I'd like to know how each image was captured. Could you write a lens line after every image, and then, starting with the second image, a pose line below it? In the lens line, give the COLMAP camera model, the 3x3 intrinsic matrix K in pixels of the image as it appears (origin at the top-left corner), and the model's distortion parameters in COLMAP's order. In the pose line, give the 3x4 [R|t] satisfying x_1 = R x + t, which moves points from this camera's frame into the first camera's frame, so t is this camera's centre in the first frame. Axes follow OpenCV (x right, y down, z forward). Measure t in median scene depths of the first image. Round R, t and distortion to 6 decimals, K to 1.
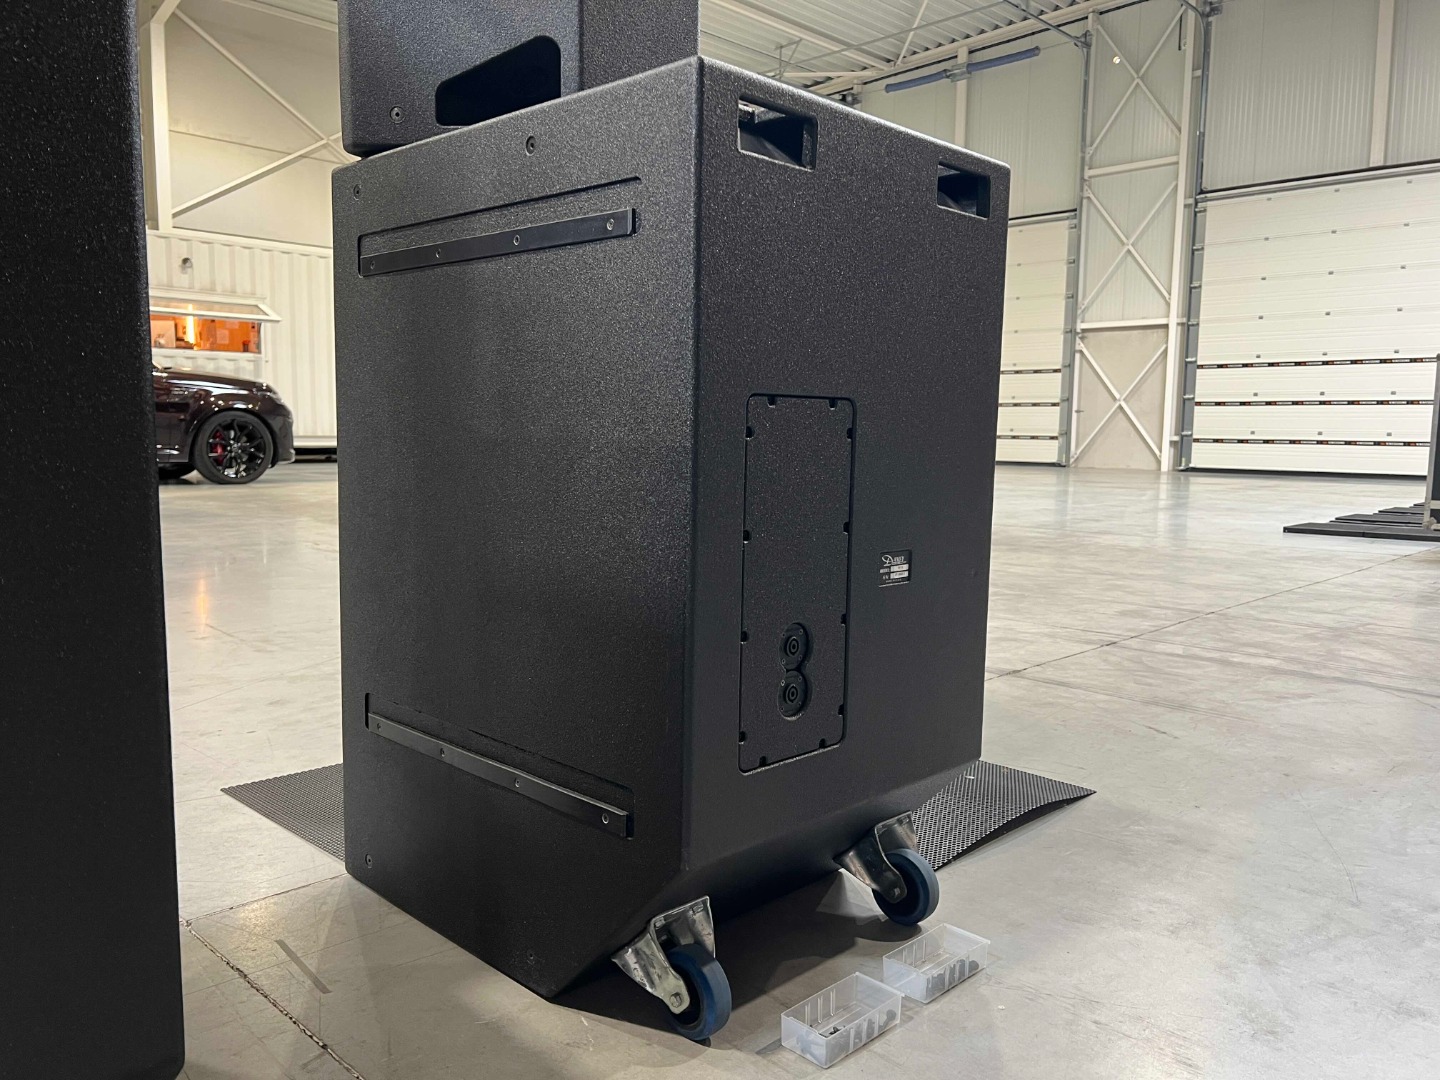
lens RADIAL K [[1092.9, 0, 720.3], [0, 1092.9, 547.3], [0, 0, 1]] dist [0.032215, -0.028636]
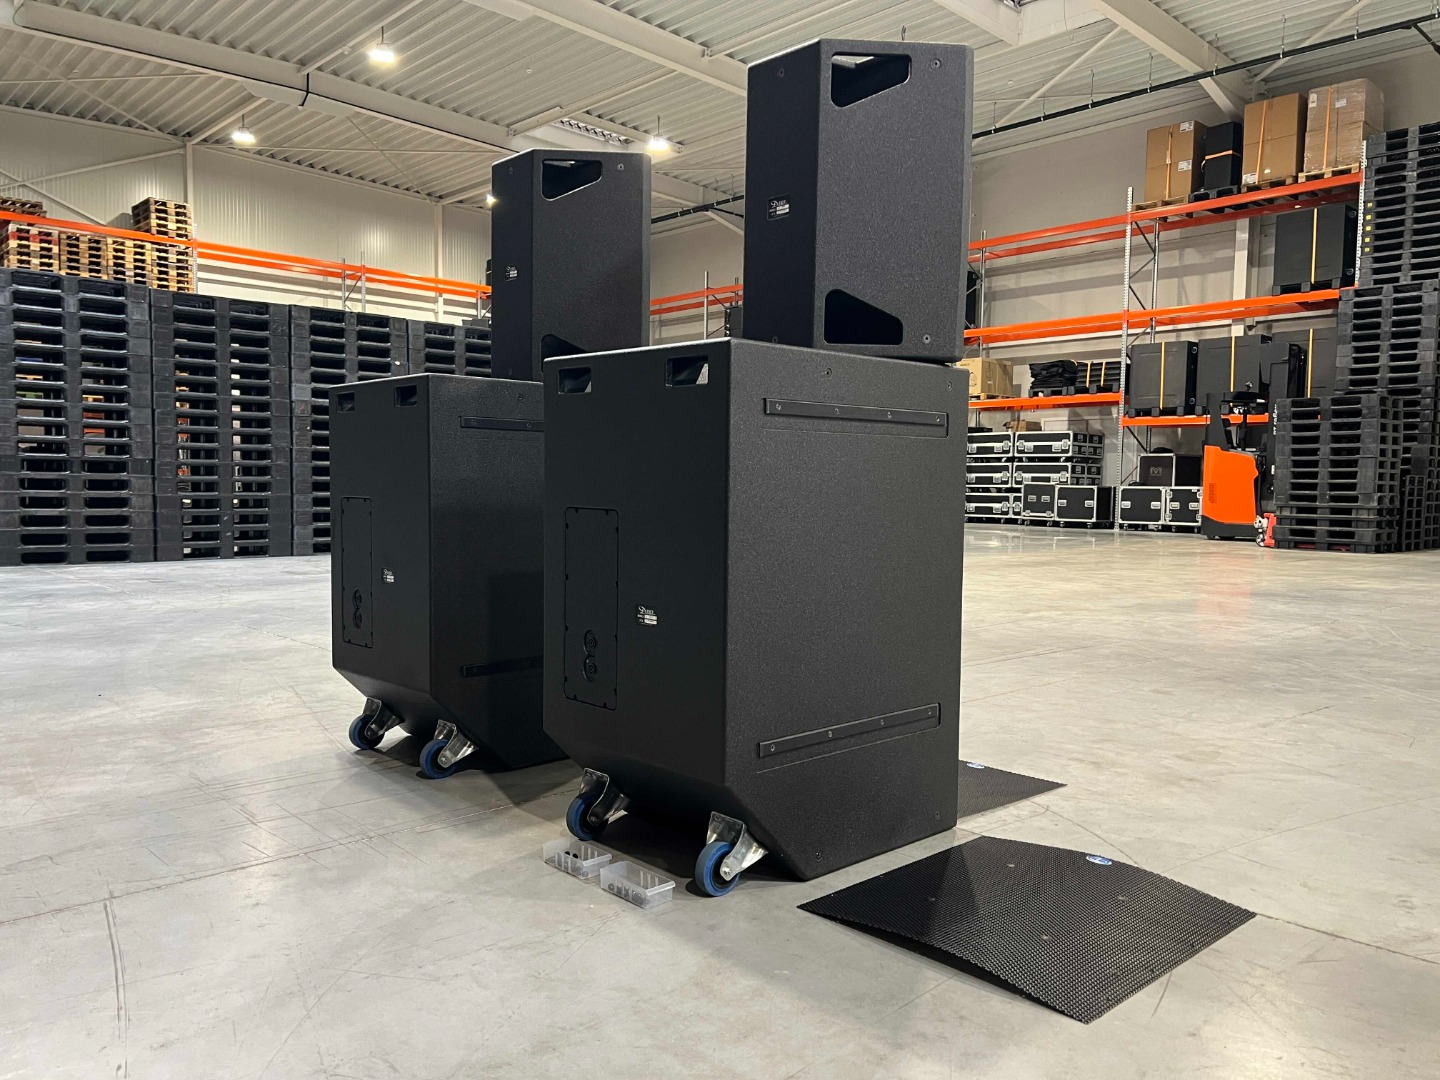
lens RADIAL K [[1087.9, 0, 724.4], [0, 1087.9, 551.7], [0, 0, 1]] dist [0.025060, -0.013014]
pose [[-0.037899, 0.051589, -0.997949, 0.139155], [-0.125404, 0.990526, 0.055967, -0.014548], [0.991382, 0.127268, -0.031071, 0.093039]]
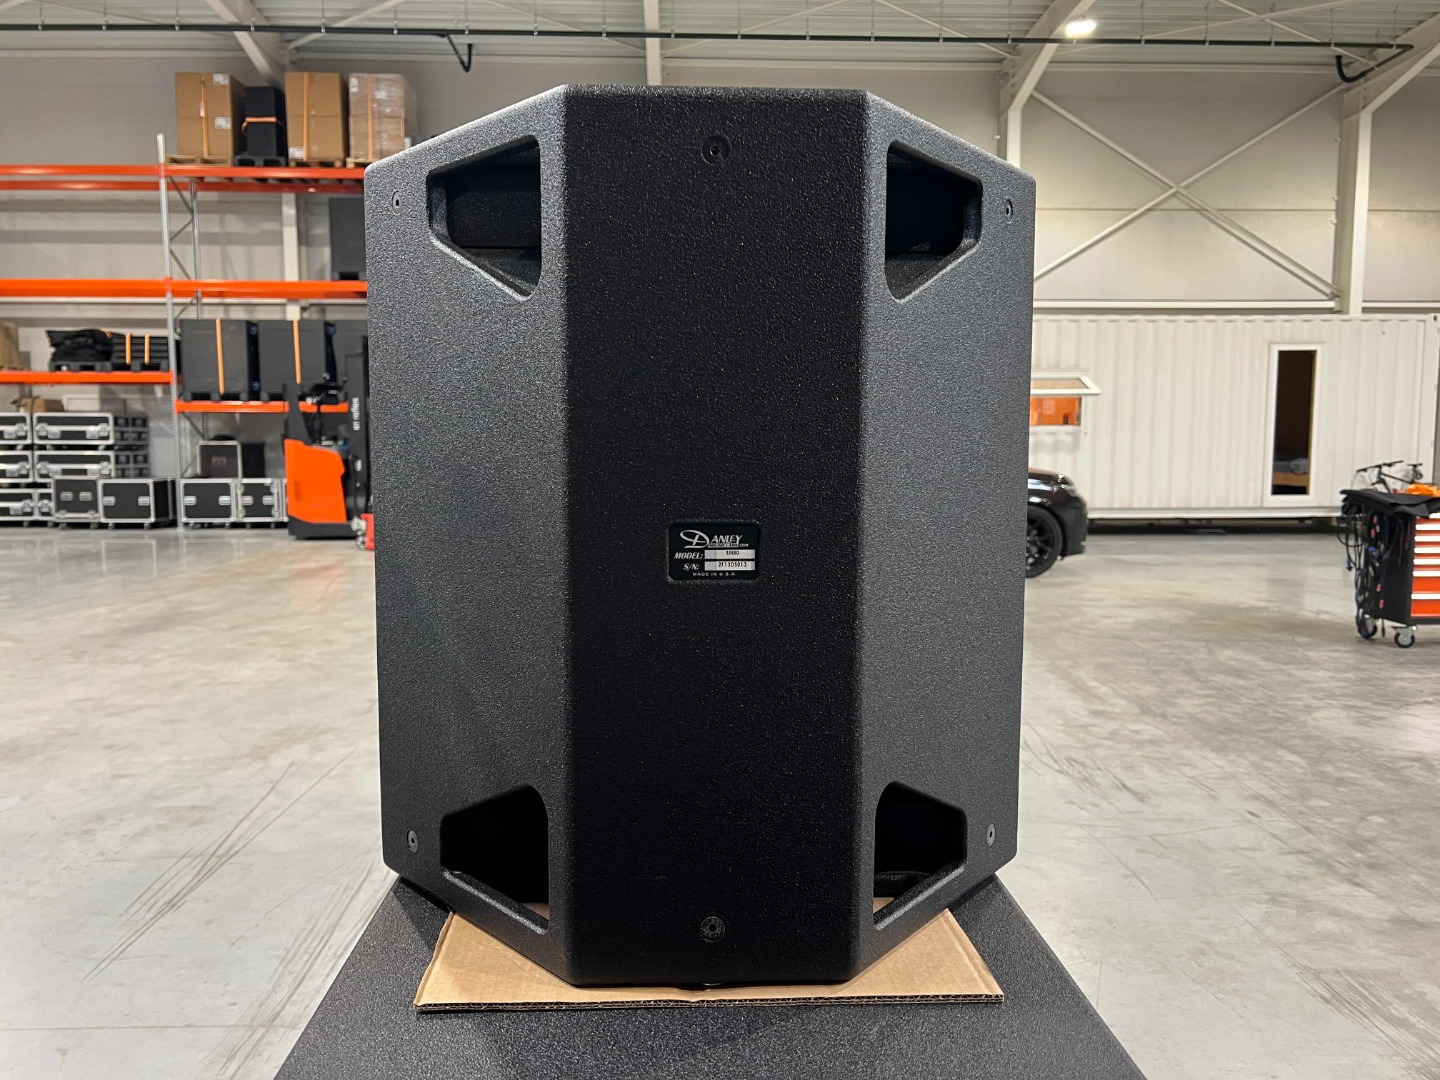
lens RADIAL K [[1092.9, 0, 720.3], [0, 1092.9, 547.3], [0, 0, 1]] dist [0.032215, -0.028636]
pose [[0.730909, 0.054750, -0.680275, 0.025110], [-0.066742, 0.997733, 0.008589, -0.053085], [0.679204, 0.039125, 0.732906, 0.055274]]
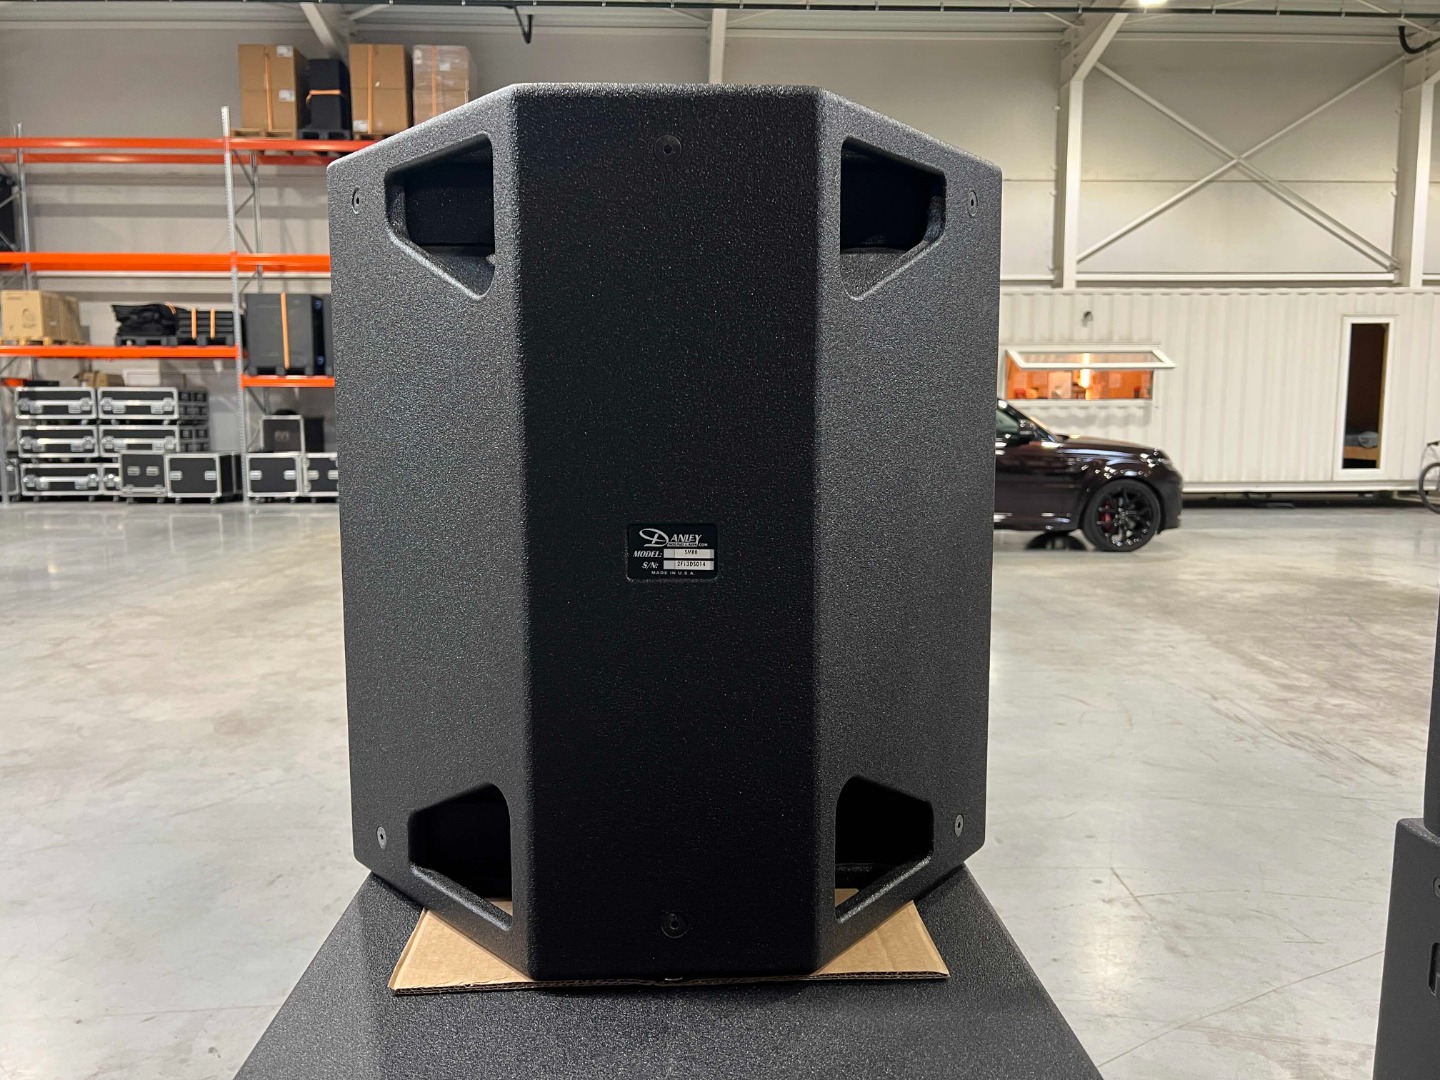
lens RADIAL K [[1089.9, 0, 720.0], [0, 1089.9, 540.0], [0, 0, 1]] dist [0.049248, -0.055846]
pose [[0.729225, 0.066018, -0.681082, -0.018910], [-0.066101, 0.997476, 0.025914, -0.049355], [0.681074, 0.026123, 0.731749, 0.012439]]
